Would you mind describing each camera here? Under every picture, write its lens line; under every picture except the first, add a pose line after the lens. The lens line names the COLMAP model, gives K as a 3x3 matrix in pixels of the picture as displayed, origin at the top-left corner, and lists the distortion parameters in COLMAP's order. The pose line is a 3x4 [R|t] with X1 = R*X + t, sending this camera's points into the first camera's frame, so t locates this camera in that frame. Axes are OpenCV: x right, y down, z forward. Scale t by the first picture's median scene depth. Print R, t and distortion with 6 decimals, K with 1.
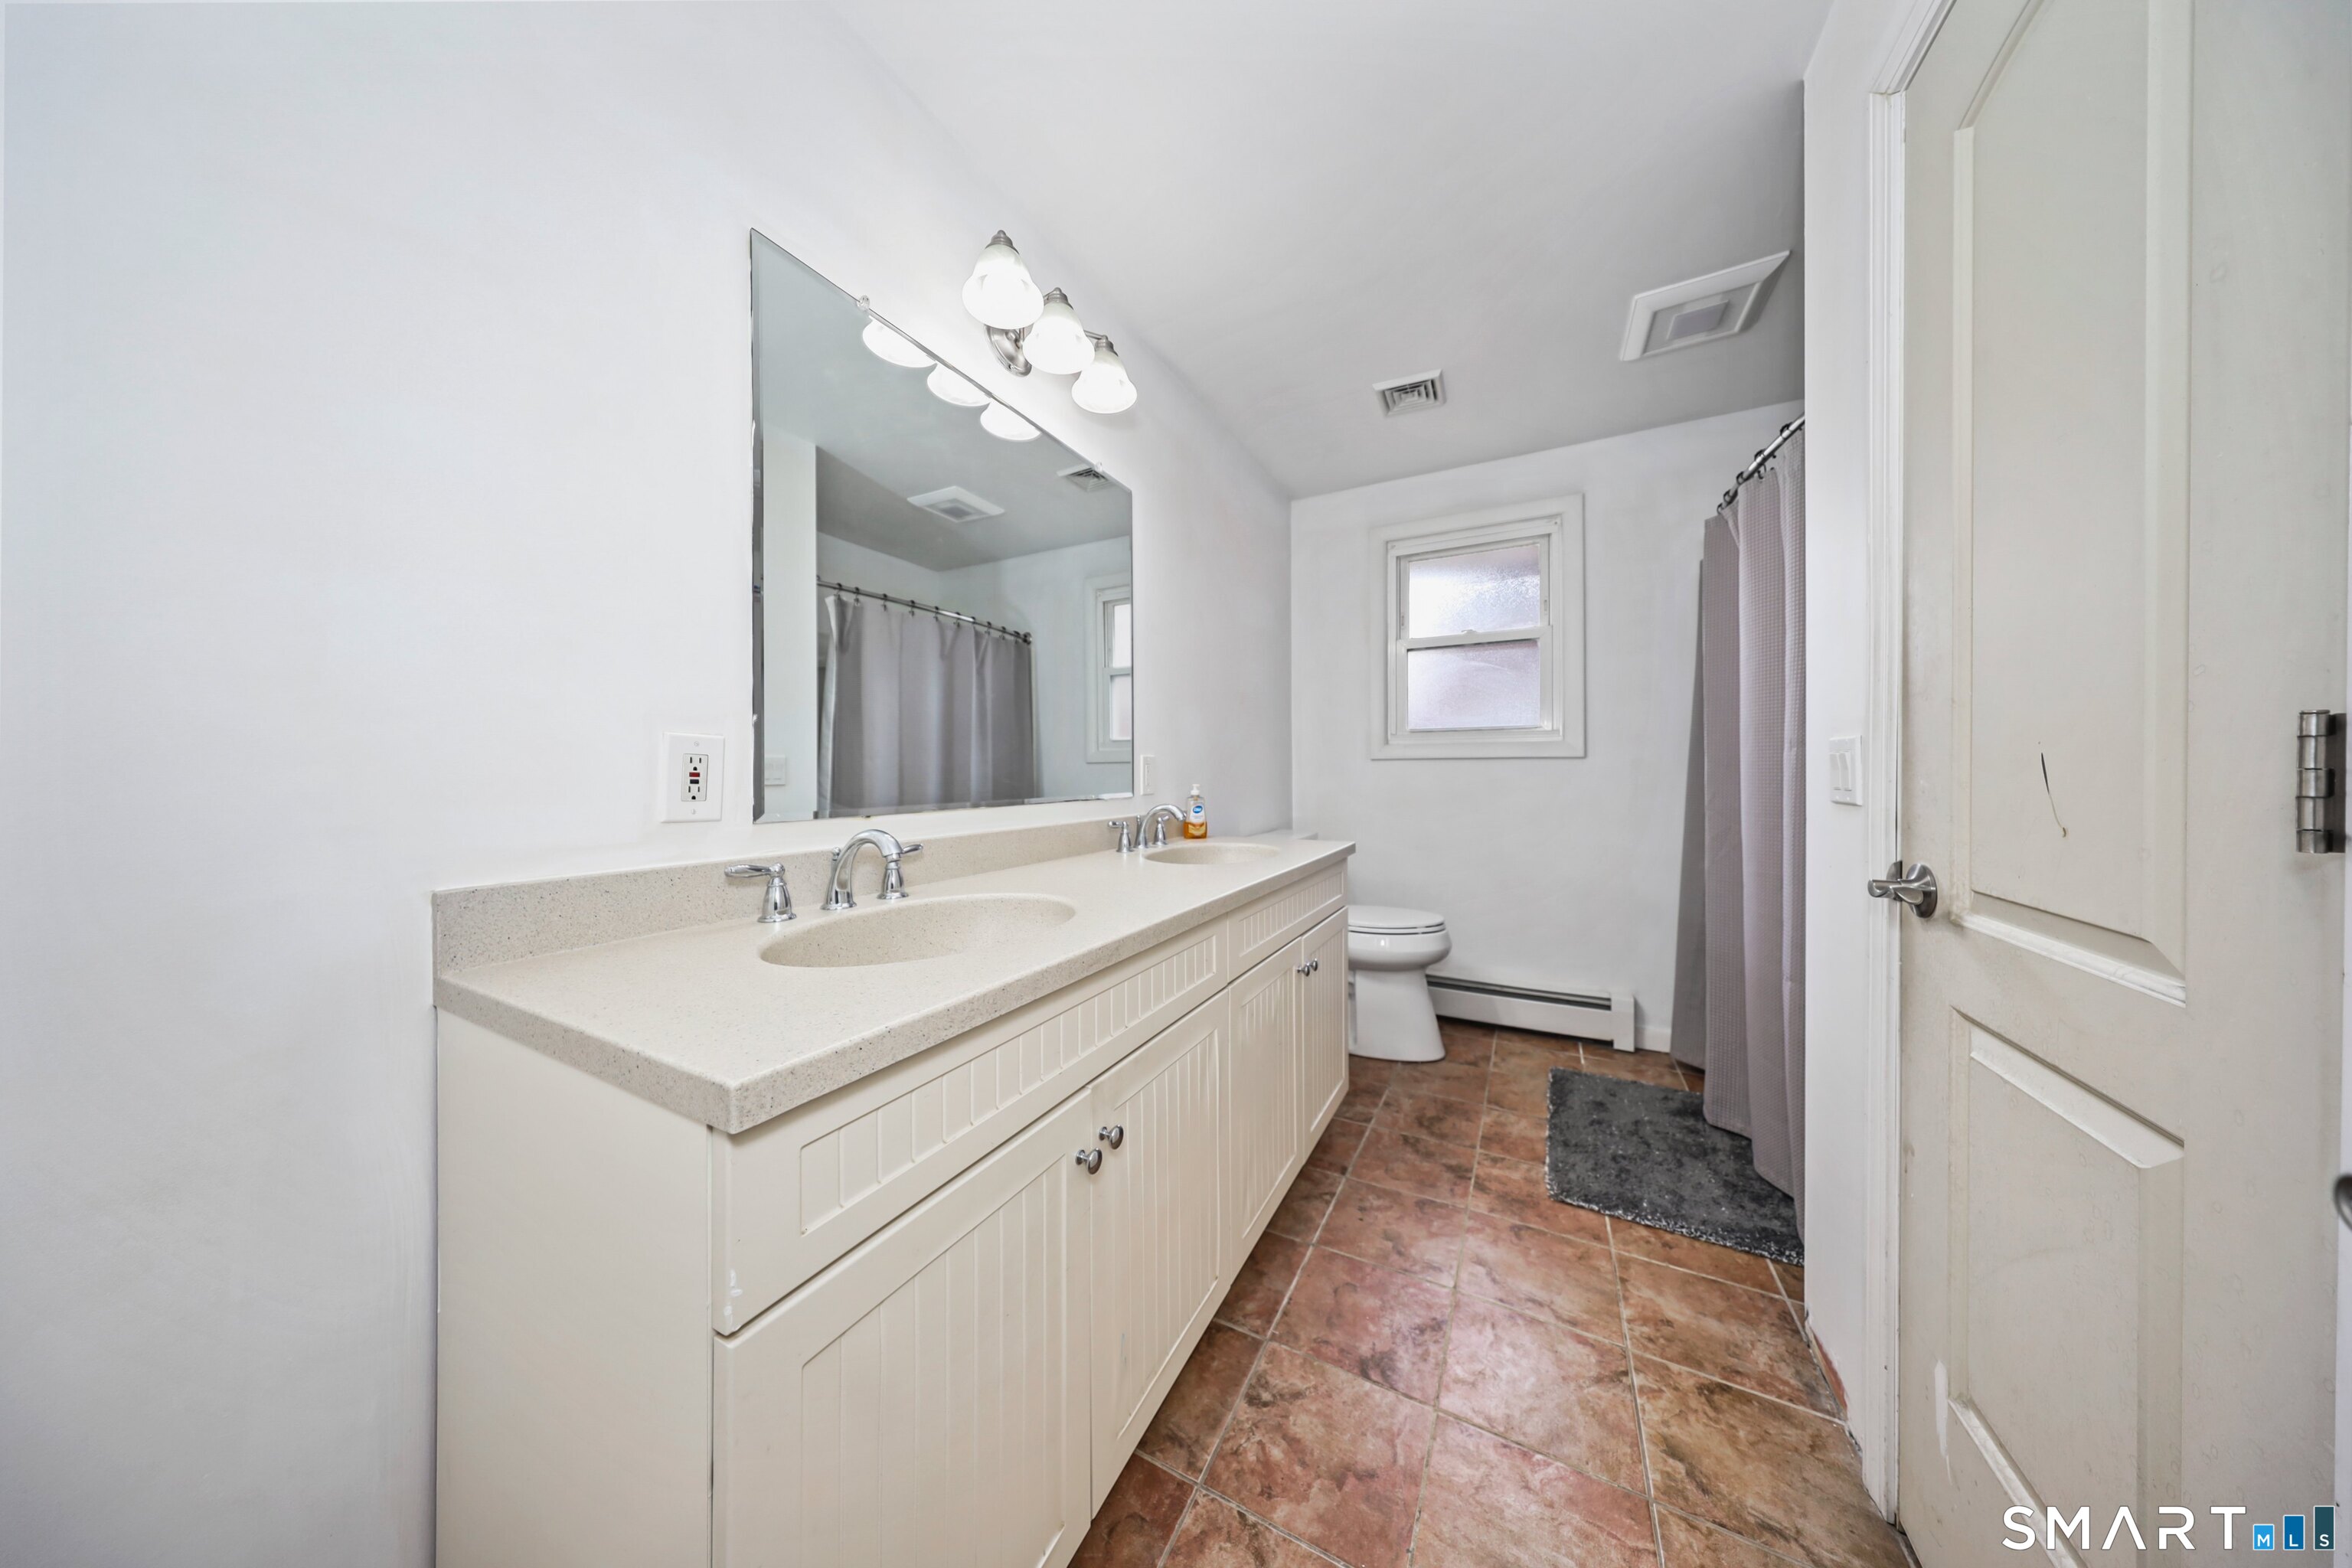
lens RADIAL K [[678.5, 0, 1182.1], [0, 678.5, 778.1], [0, 0, 1]] dist [-0.001402, 0.001041]
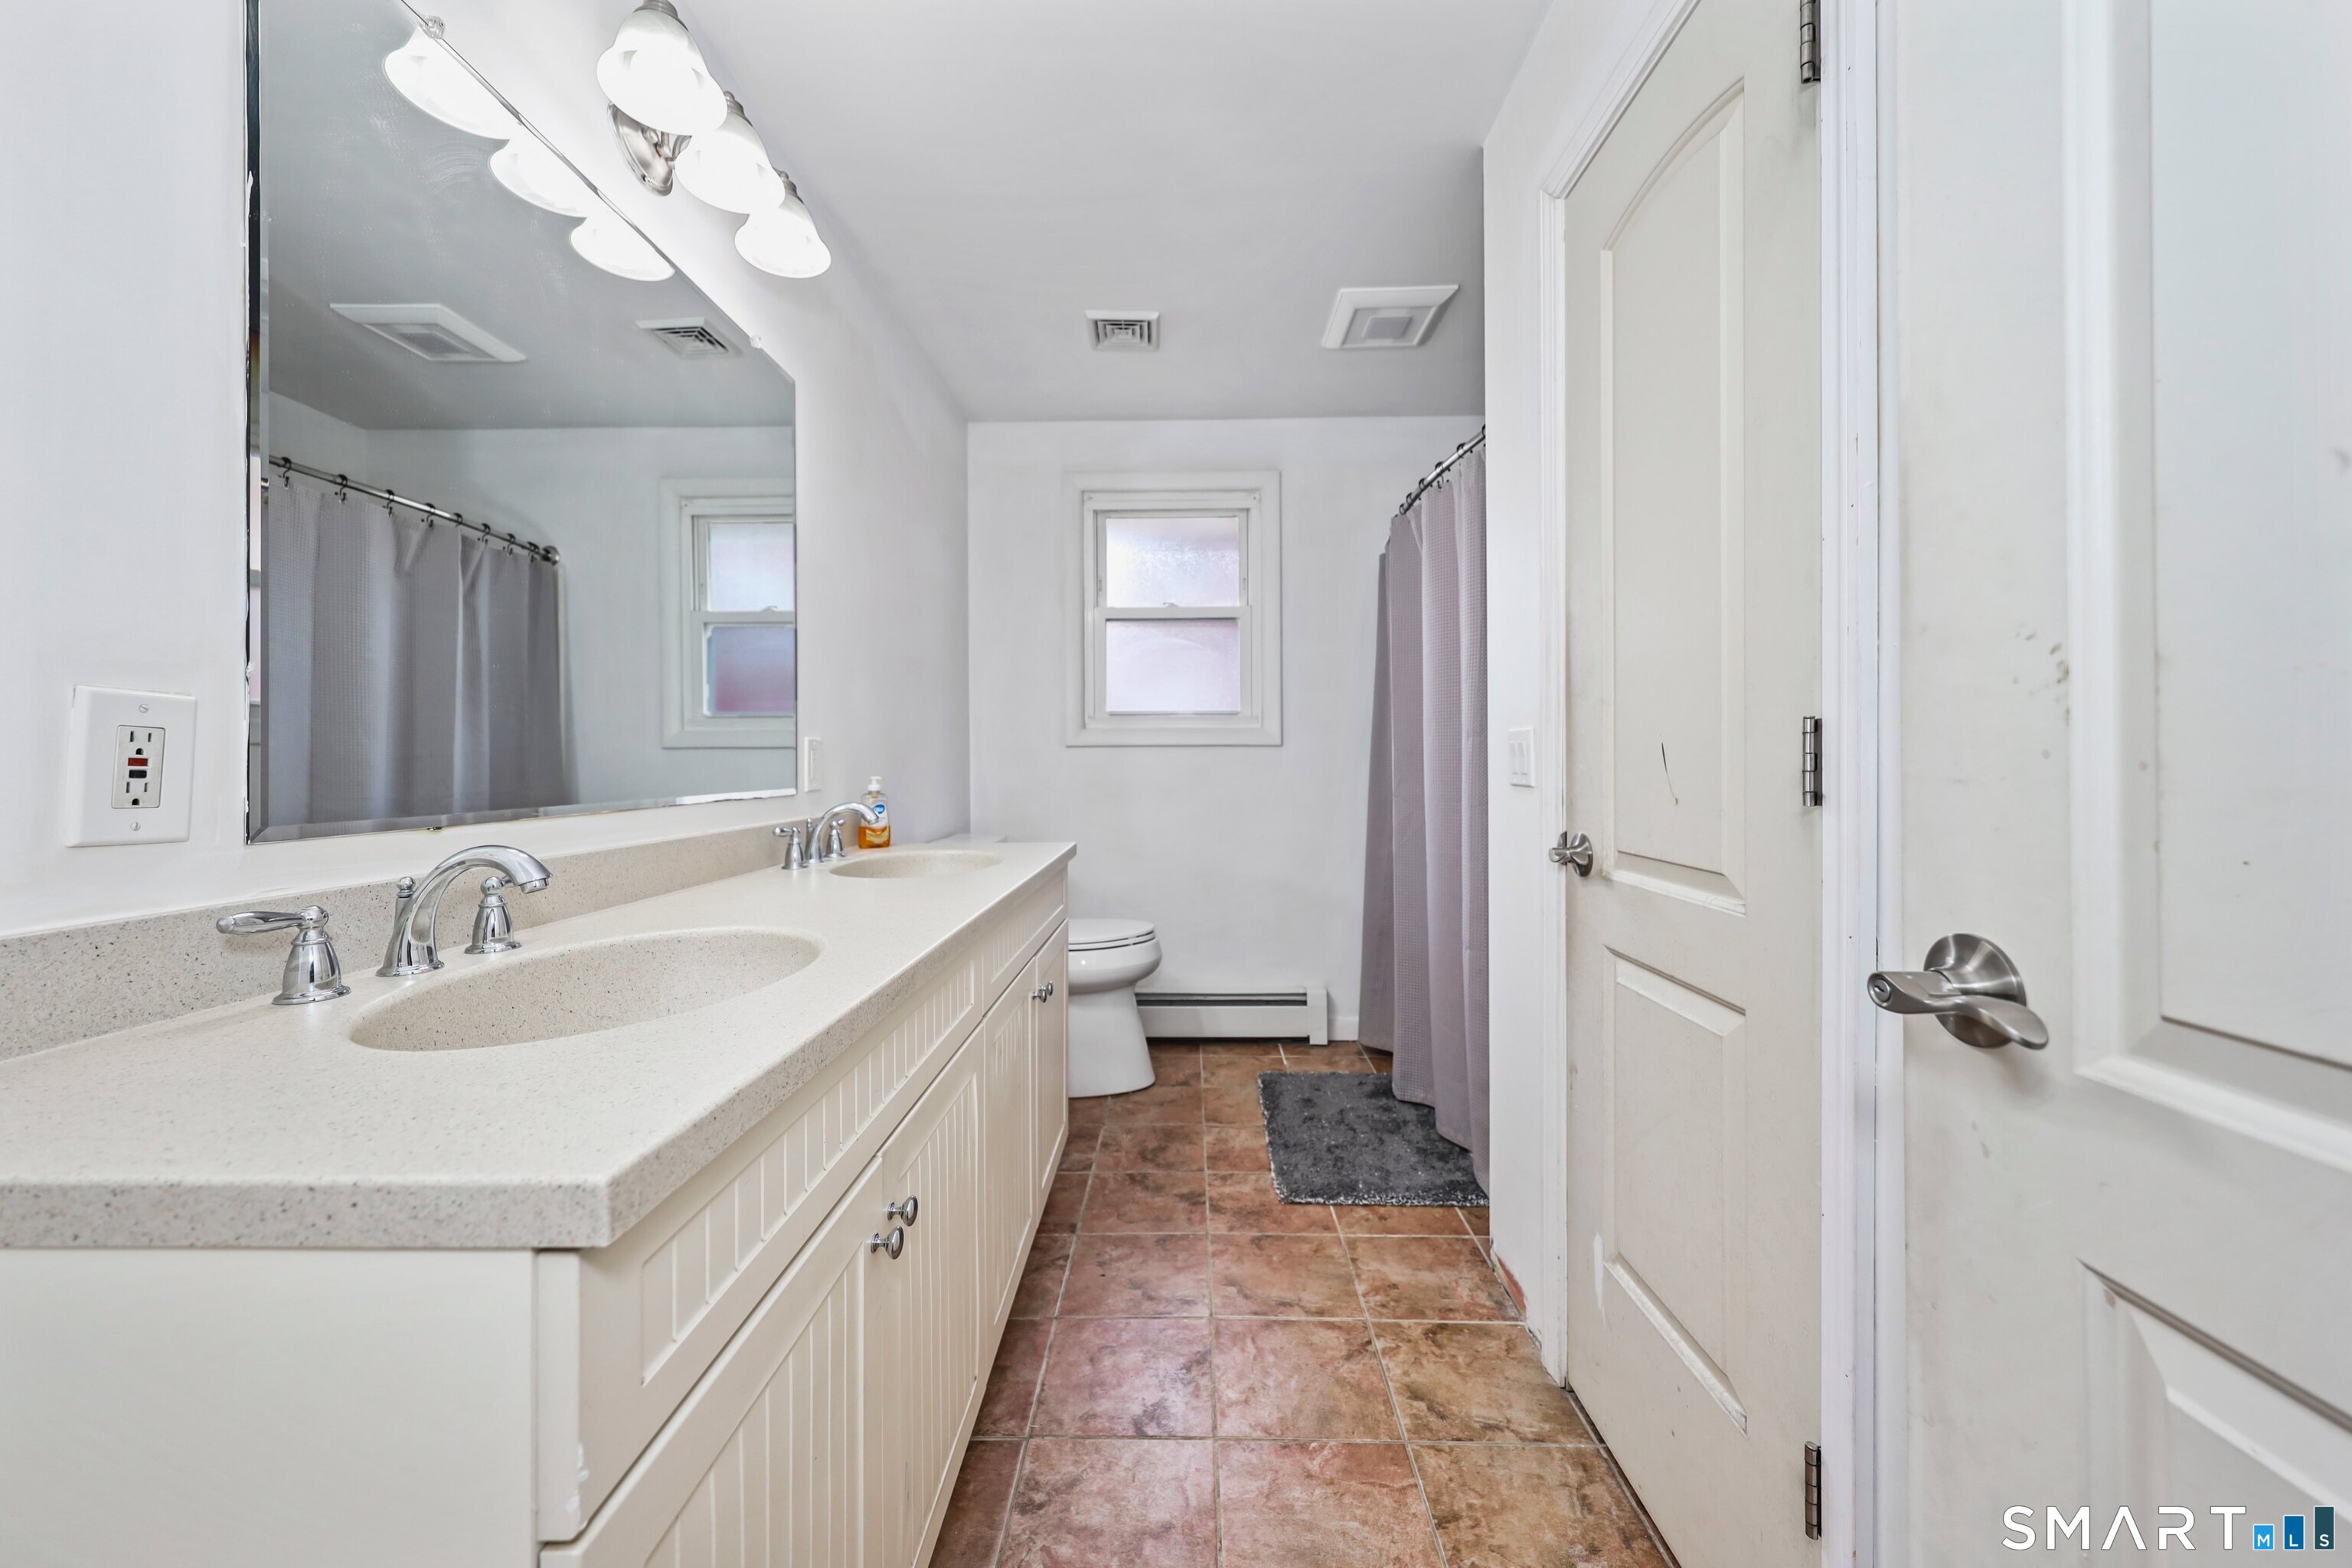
lens RADIAL K [[873.8, 0, 1164.7], [0, 873.8, 765.1], [0, 0, 1]] dist [0.002190, -0.000034]
pose [[0.890214, -0.003215, 0.455532, -0.208185], [0.006438, 0.999964, -0.005523, 0.005587], [-0.455498, 0.007849, 0.890202, -0.044275]]
